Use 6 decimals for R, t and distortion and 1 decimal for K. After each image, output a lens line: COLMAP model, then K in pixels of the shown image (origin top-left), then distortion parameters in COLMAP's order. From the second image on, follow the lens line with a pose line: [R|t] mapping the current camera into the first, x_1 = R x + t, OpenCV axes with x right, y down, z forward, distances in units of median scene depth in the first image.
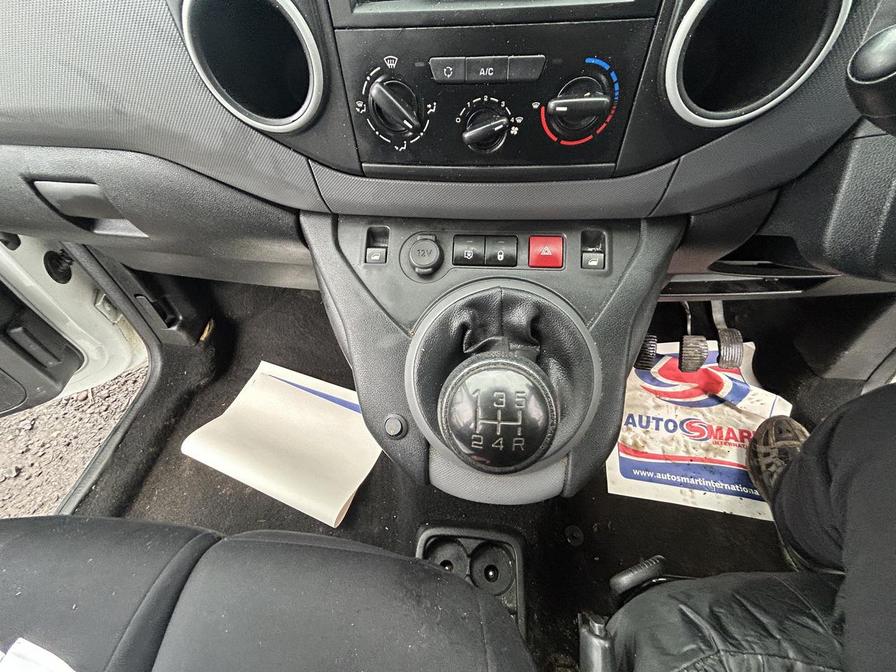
lens RADIAL K [[358.9, 0, 448.0], [0, 358.9, 336.0], [0, 0, 1]] dist [-0.002917, -0.000091]
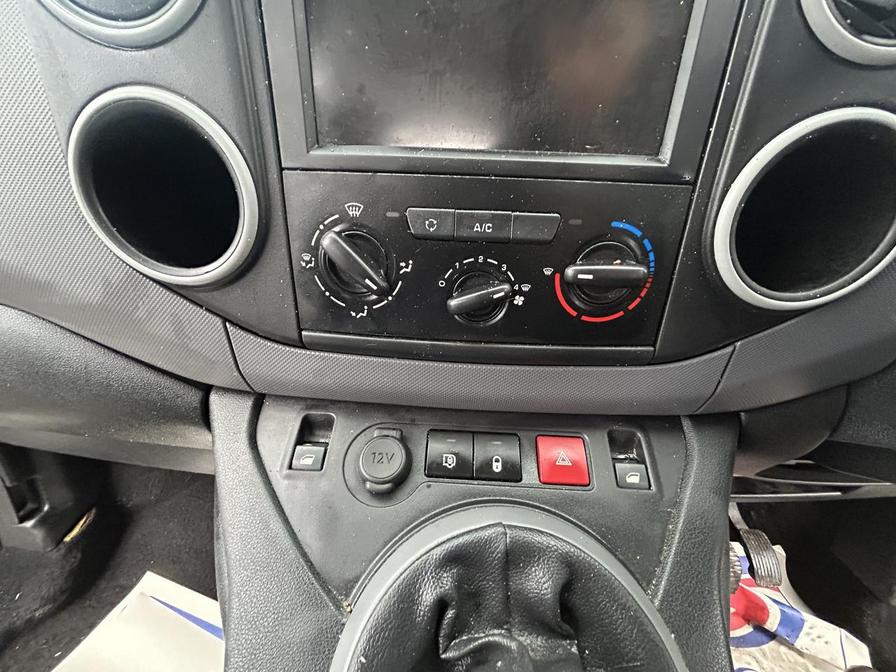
lens RADIAL K [[358.9, 0, 448.0], [0, 358.9, 336.0], [0, 0, 1]] dist [-0.002917, -0.000091]
pose [[0.995723, 0.046591, 0.079784, -0.010565], [-0.007610, 0.901965, -0.431741, -0.170024], [-0.092078, 0.429287, 0.898462, 0.344702]]
